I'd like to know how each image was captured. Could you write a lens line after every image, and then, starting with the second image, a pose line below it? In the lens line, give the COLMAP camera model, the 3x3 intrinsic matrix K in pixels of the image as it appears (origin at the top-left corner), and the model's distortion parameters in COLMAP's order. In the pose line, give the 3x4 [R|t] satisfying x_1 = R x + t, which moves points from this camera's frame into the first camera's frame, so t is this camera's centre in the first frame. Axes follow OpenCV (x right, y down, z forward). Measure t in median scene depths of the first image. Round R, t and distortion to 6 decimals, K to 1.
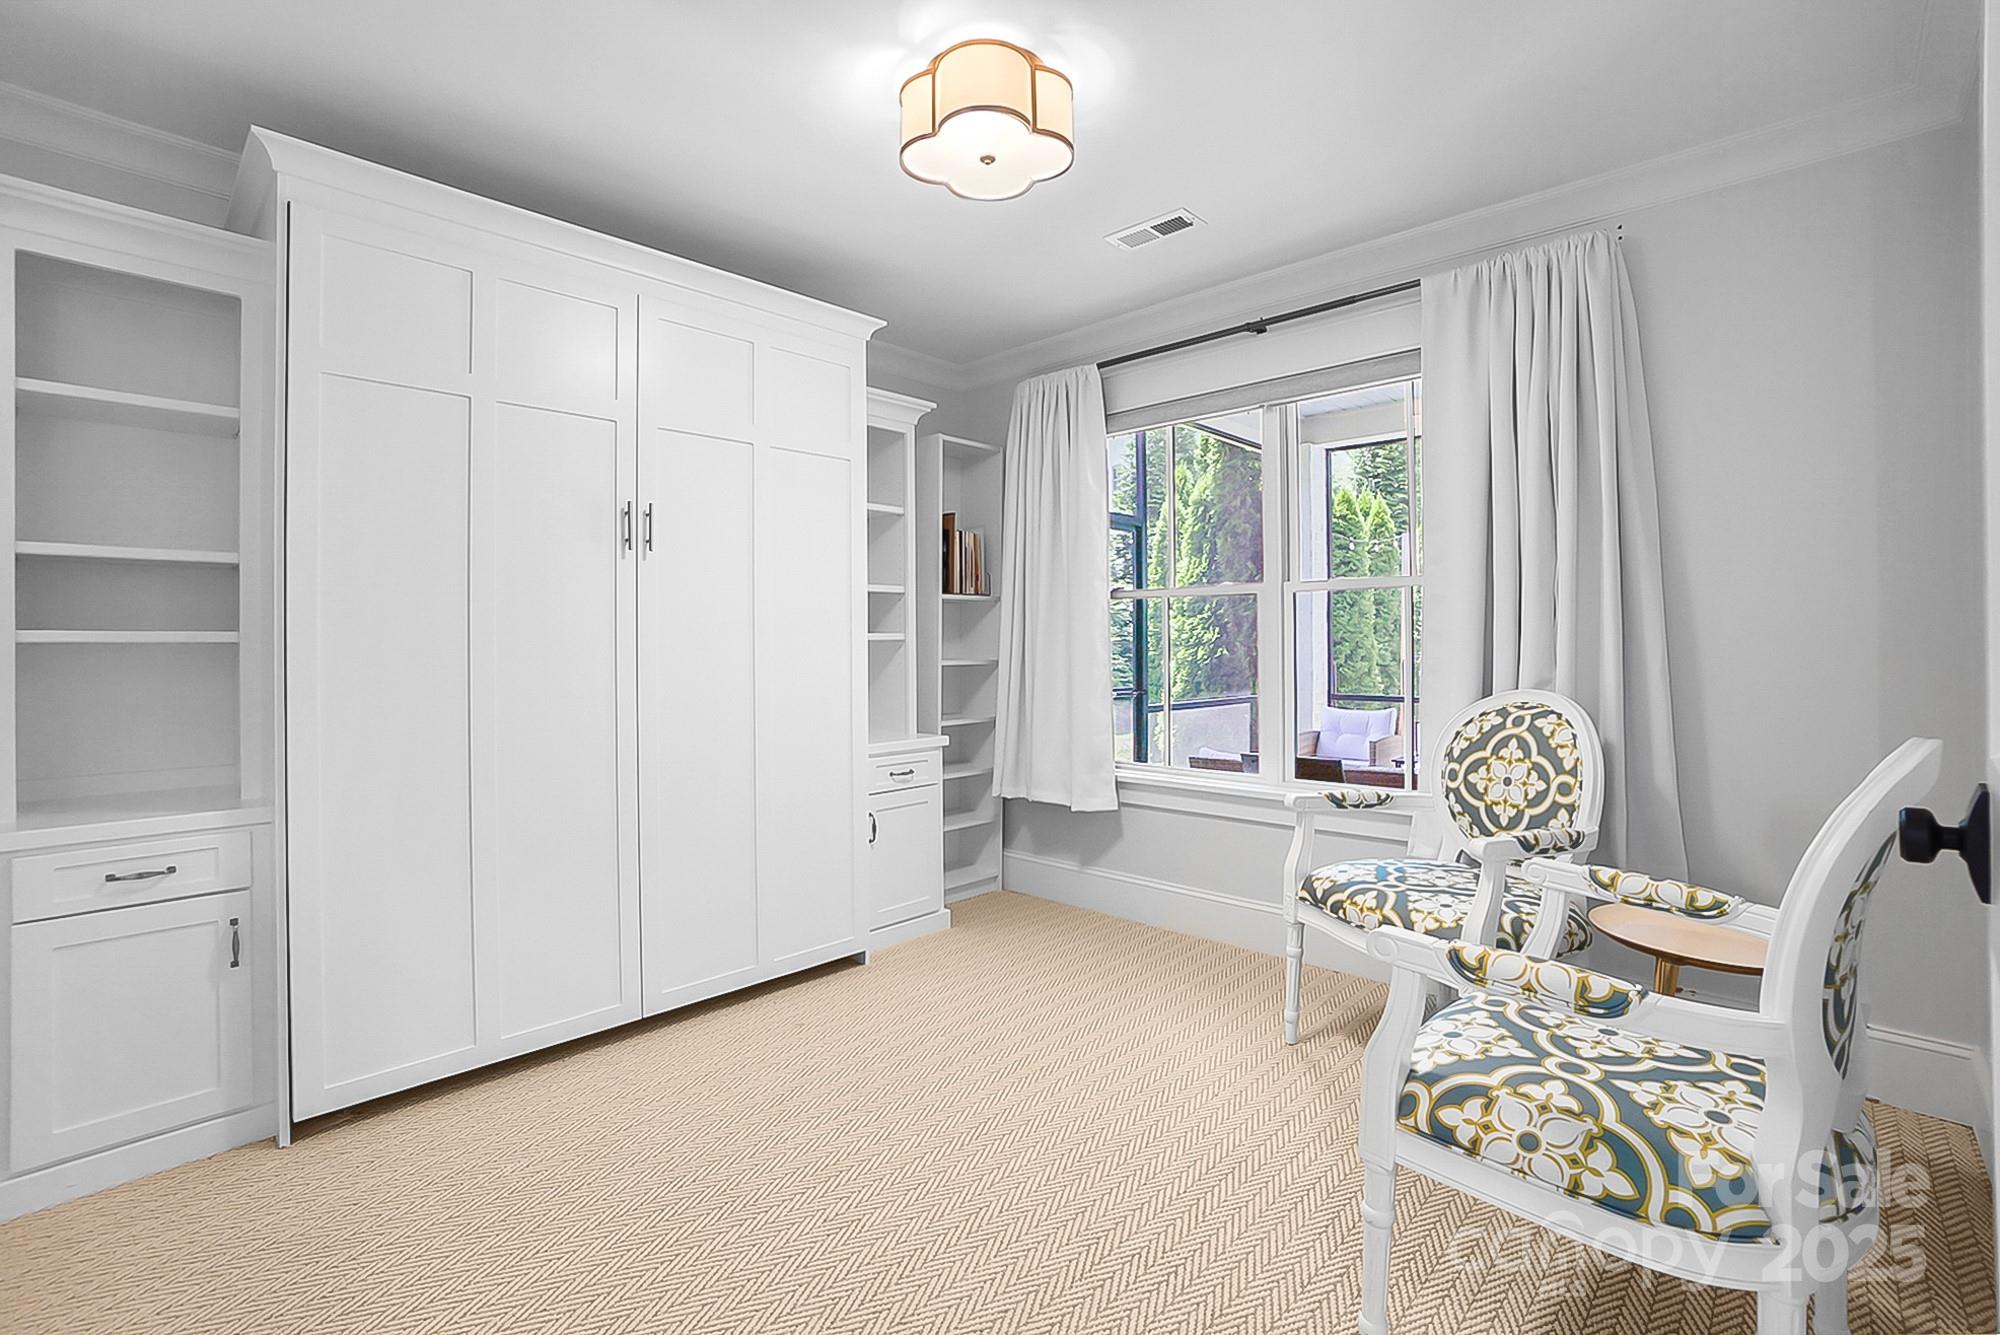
lens RADIAL K [[900.8, 0, 977.0], [0, 900.8, 666.2], [0, 0, 1]] dist [-0.018187, 0.000173]
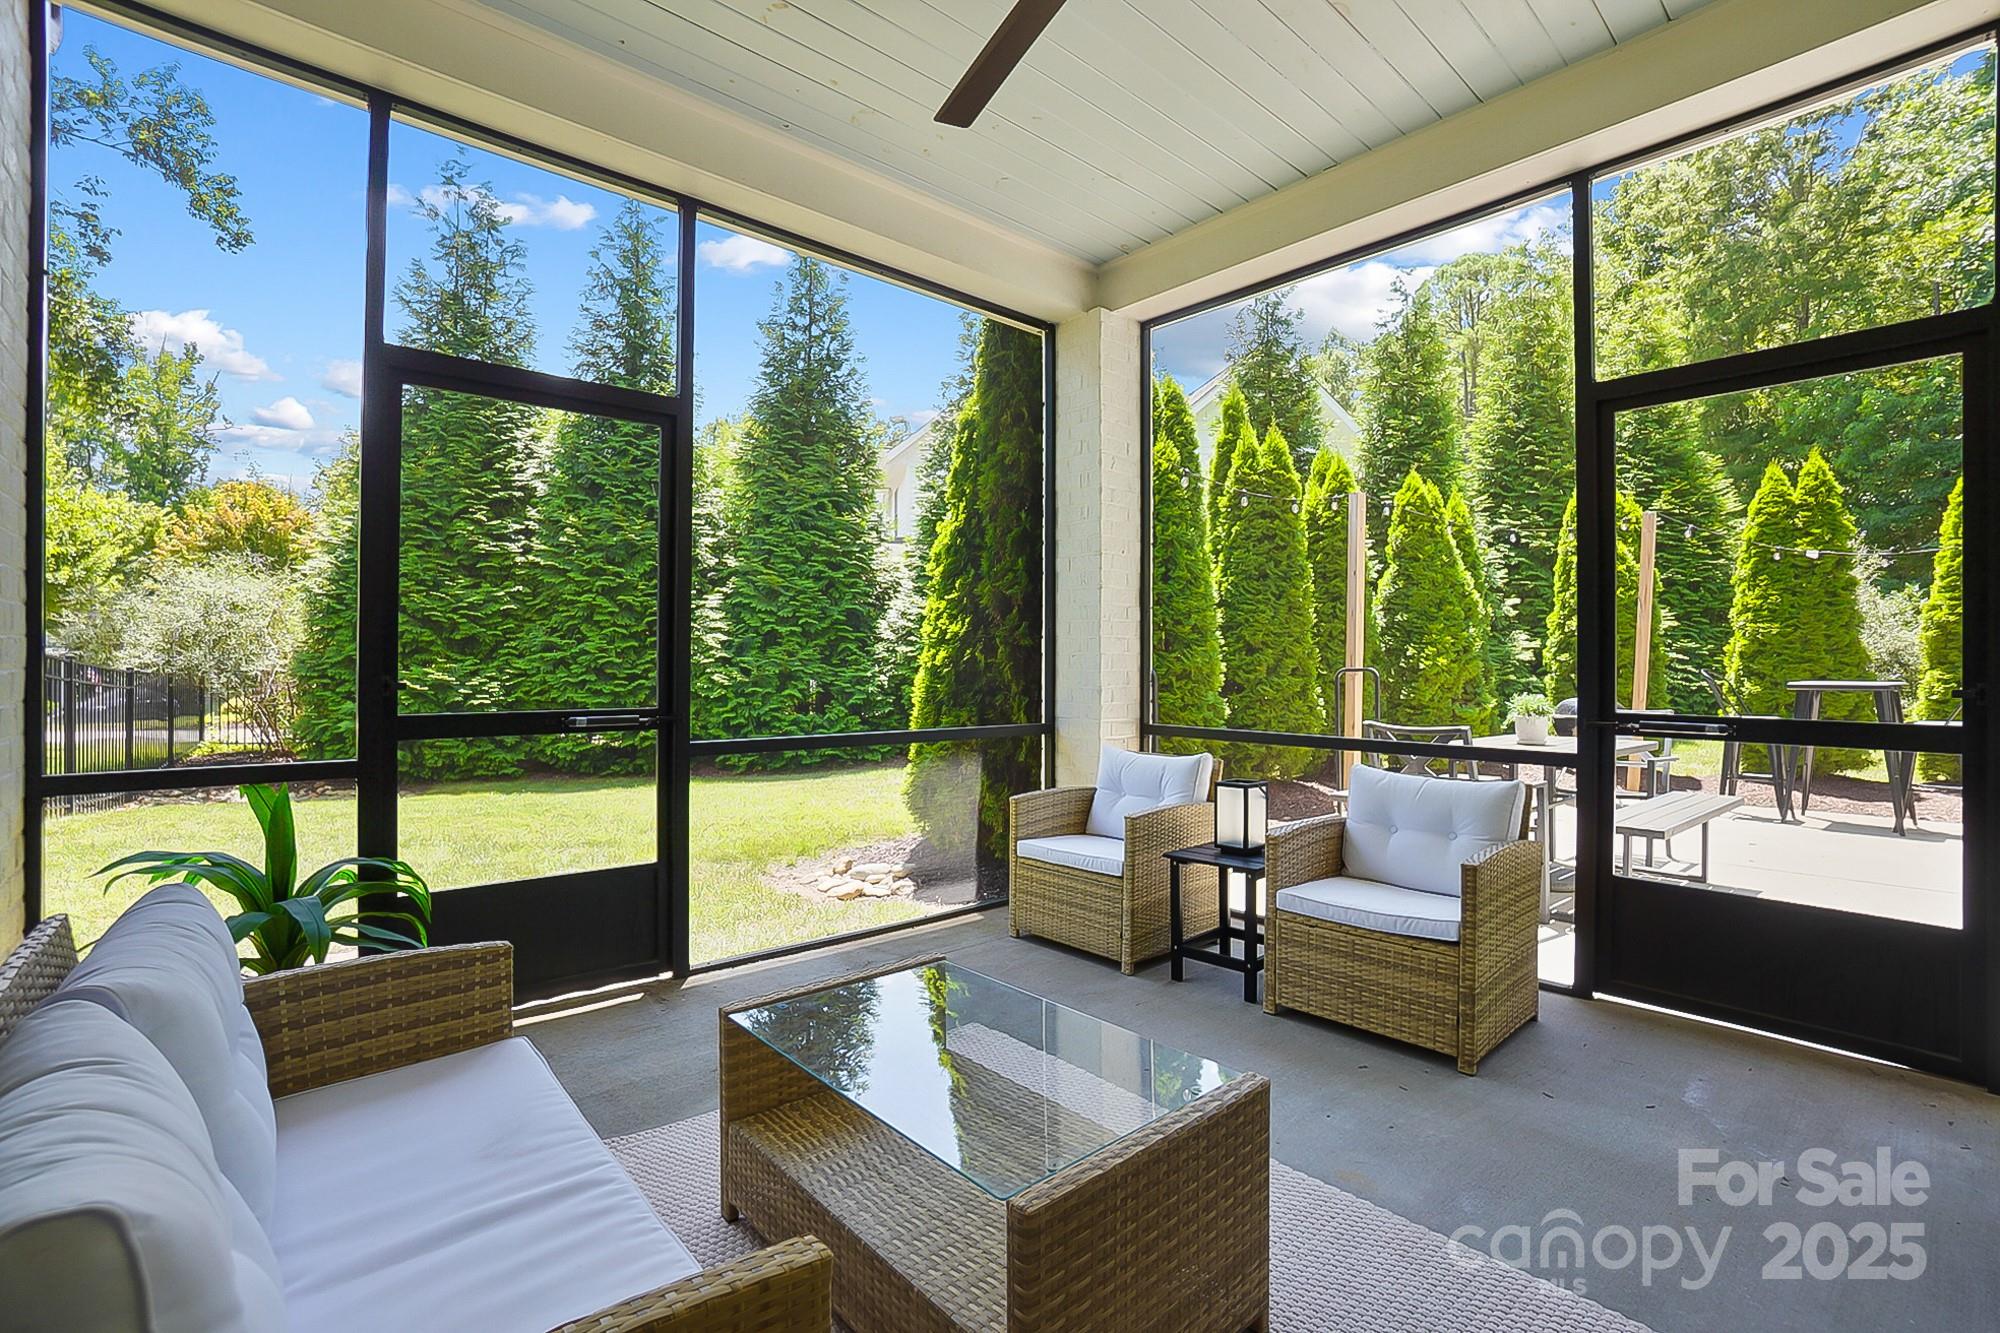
lens RADIAL K [[900.8, 0, 977.0], [0, 900.8, 665.2], [0, 0, 1]] dist [-0.018187, 0.000173]
pose [[0.996672, 0.008357, -0.081086, 0.312386], [-0.010240, 0.999687, -0.022836, 0.006020], [0.080870, 0.023591, 0.996445, 0.363903]]
